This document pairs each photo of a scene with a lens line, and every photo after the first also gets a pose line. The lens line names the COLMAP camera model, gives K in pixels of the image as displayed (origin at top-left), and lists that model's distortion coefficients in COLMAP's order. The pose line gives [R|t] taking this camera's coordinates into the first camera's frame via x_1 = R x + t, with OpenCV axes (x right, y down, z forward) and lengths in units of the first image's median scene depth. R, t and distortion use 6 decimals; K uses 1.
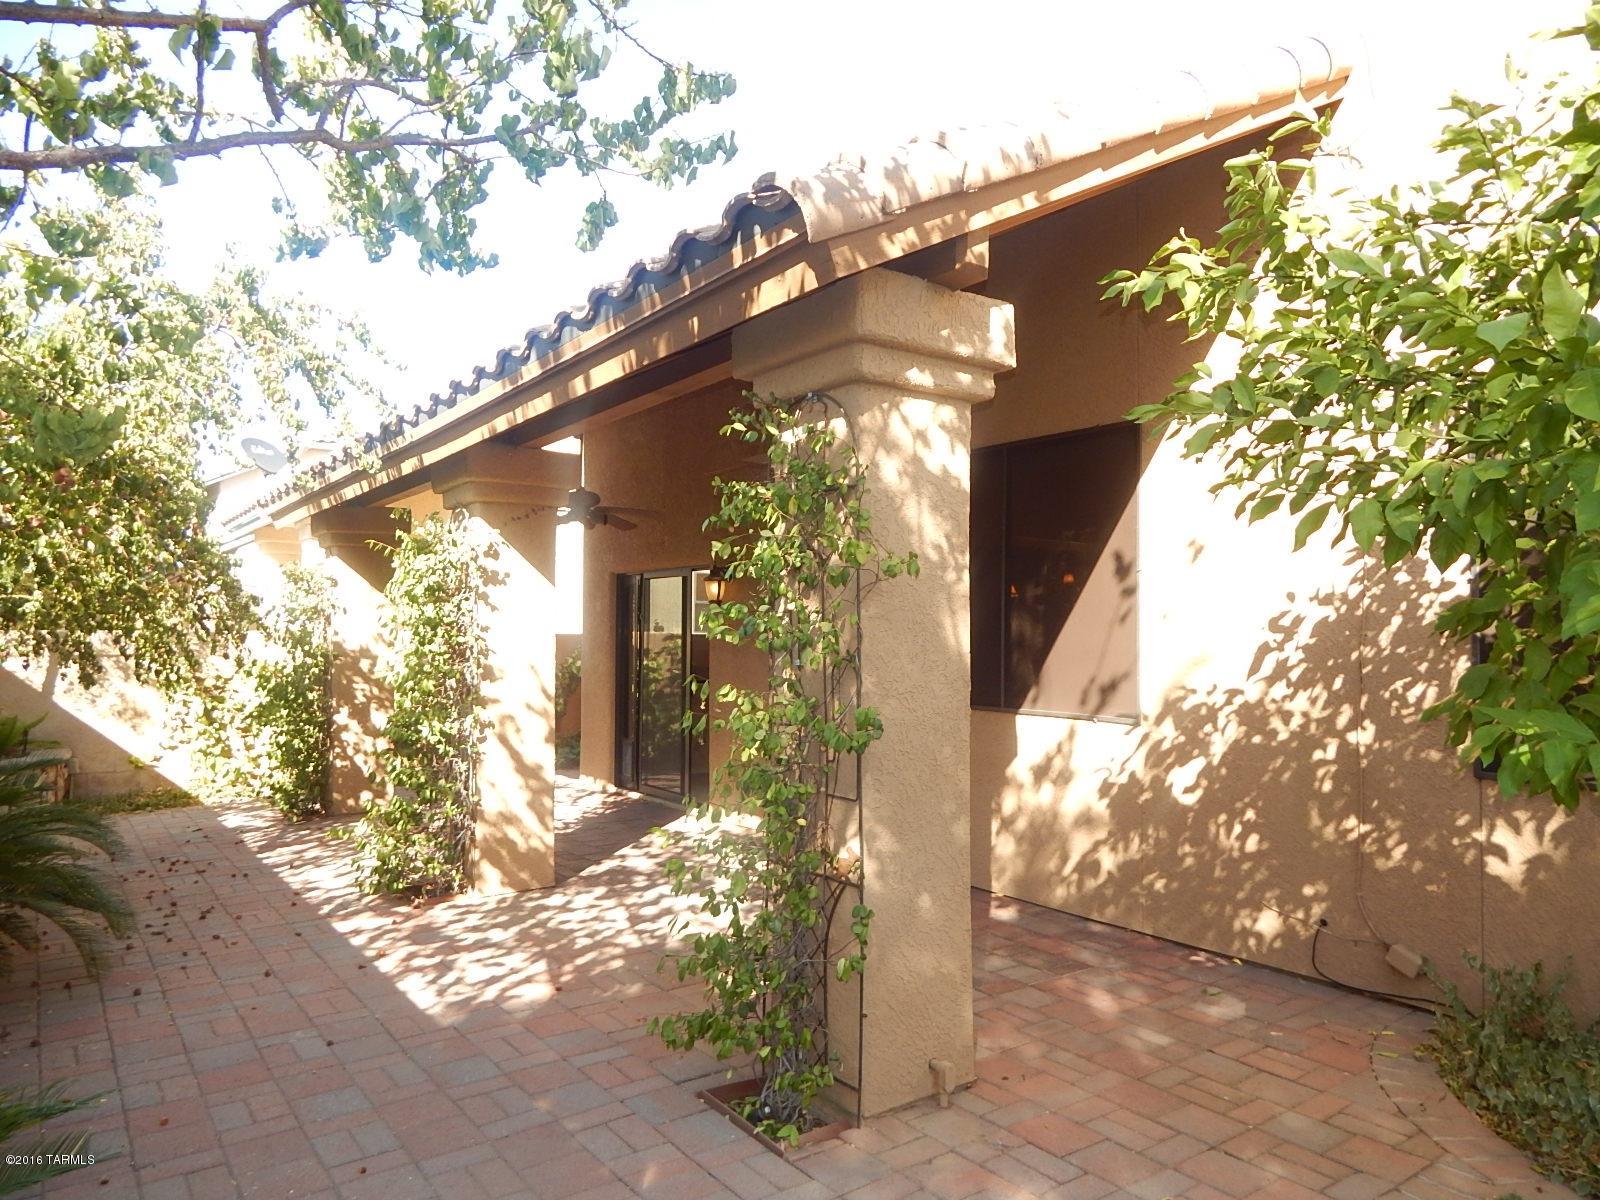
lens RADIAL K [[1078.2, 0, 807.8], [0, 1078.2, 605.7], [0, 0, 1]] dist [0.026410, -0.016024]
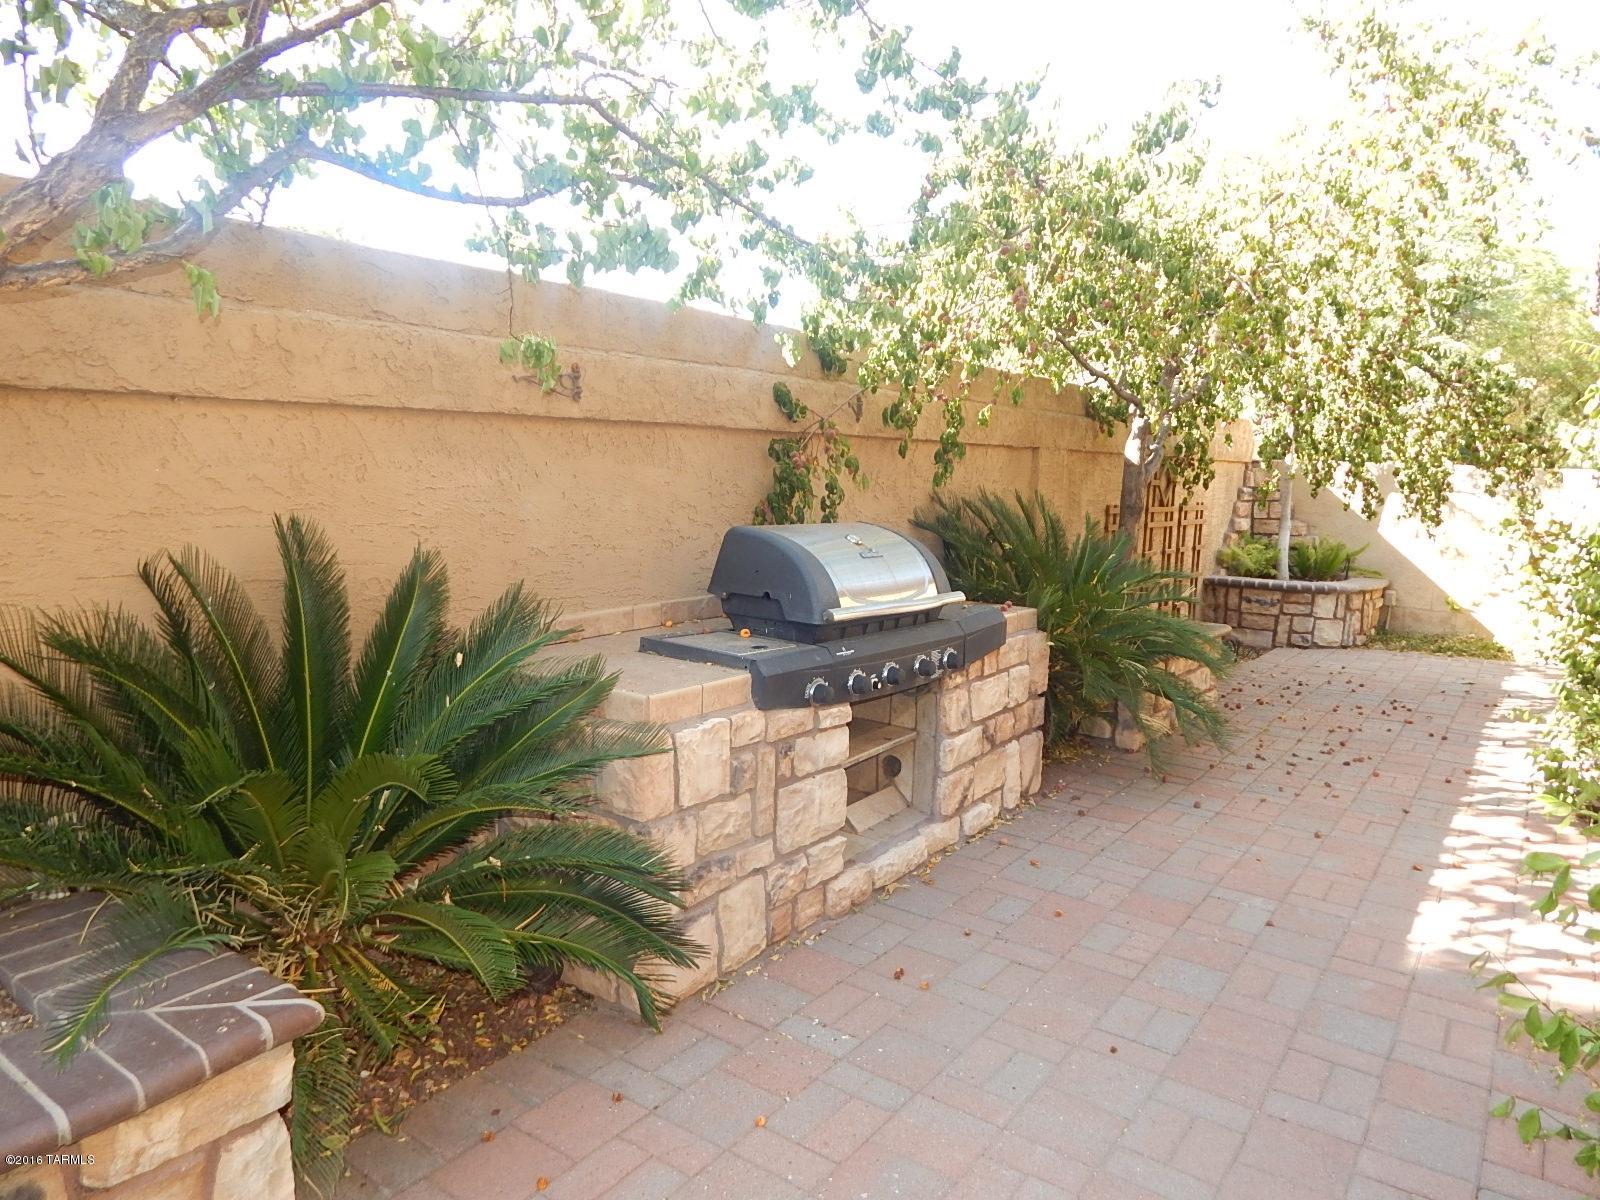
lens RADIAL K [[1078.2, 0, 809.8], [0, 1078.2, 594.2], [0, 0, 1]] dist [0.026410, -0.016024]
pose [[0.320663, 0.133906, -0.937680, 0.110269], [-0.012174, 0.990458, 0.137279, 0.012959], [0.947115, -0.032605, 0.319233, 0.189032]]
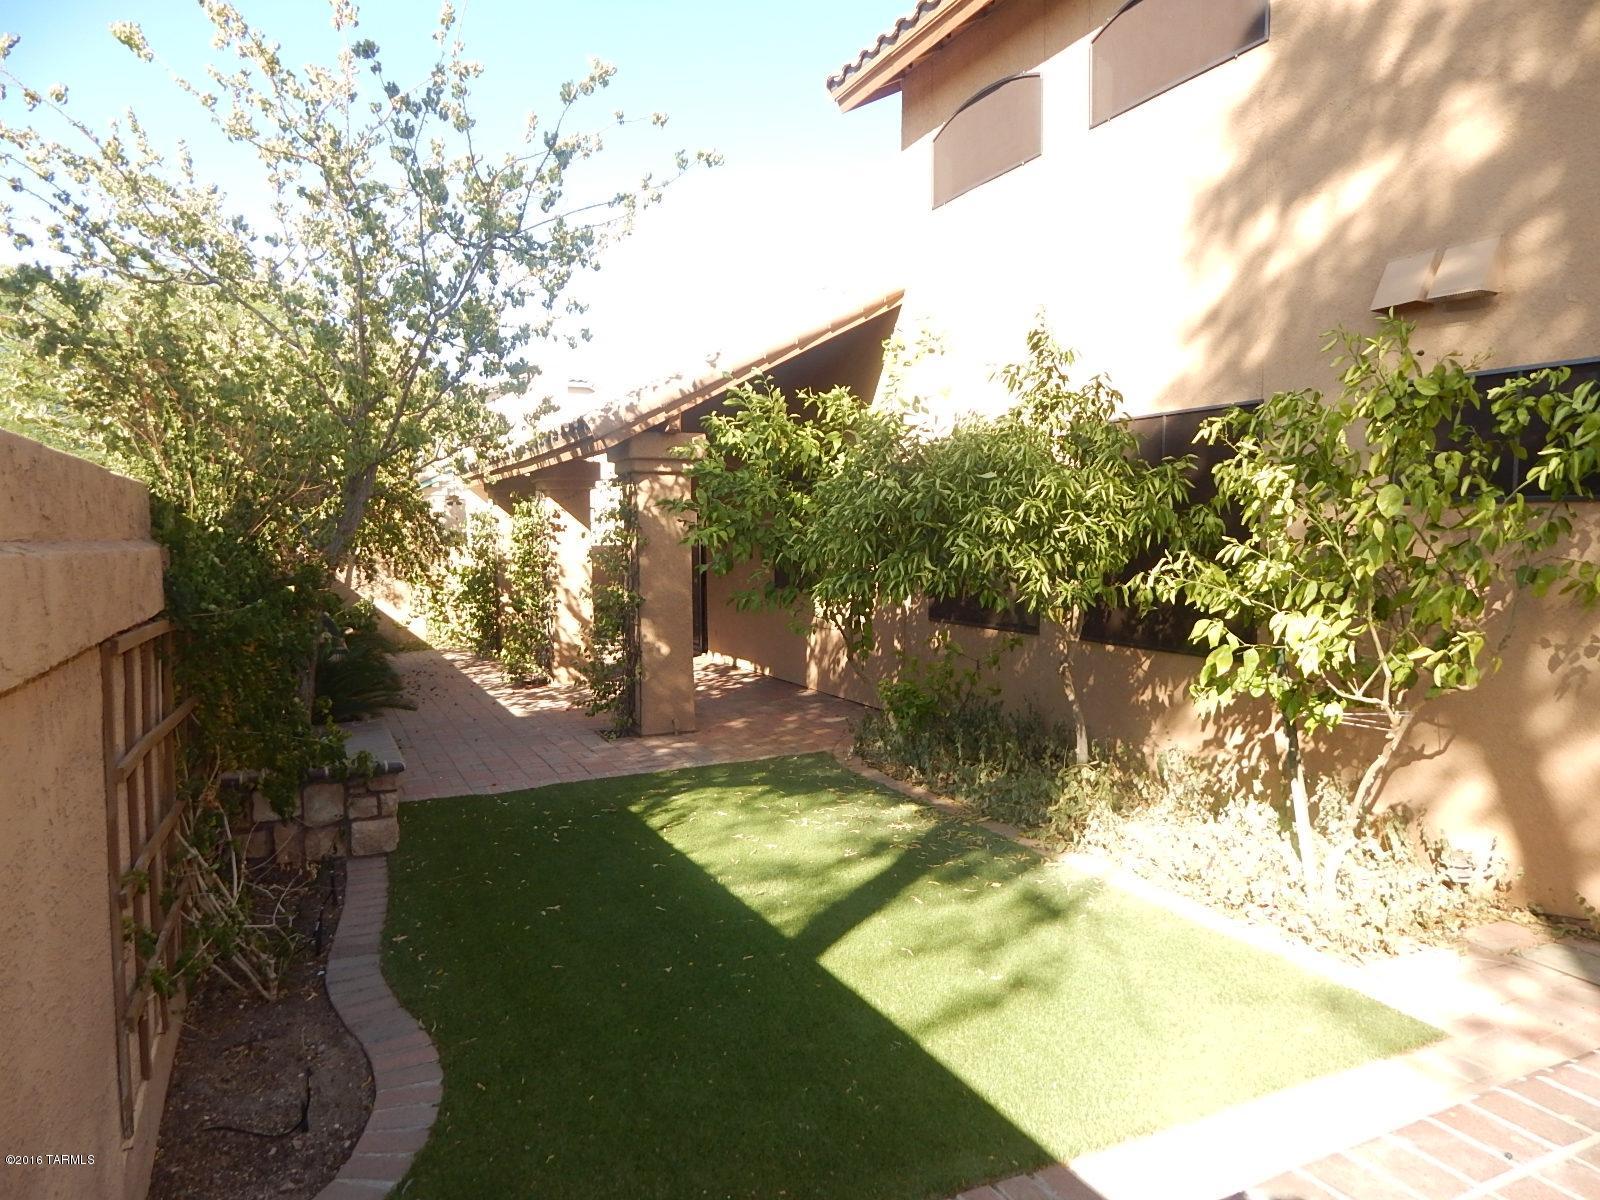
lens RADIAL K [[1078.2, 0, 800.0], [0, 1078.2, 590.8], [0, 0, 1]] dist [0.026410, -0.016024]
pose [[0.981858, -0.003743, -0.189579, 0.392547], [0.021628, 0.995491, 0.092362, -0.063844], [0.188378, -0.094787, 0.977512, -0.648244]]
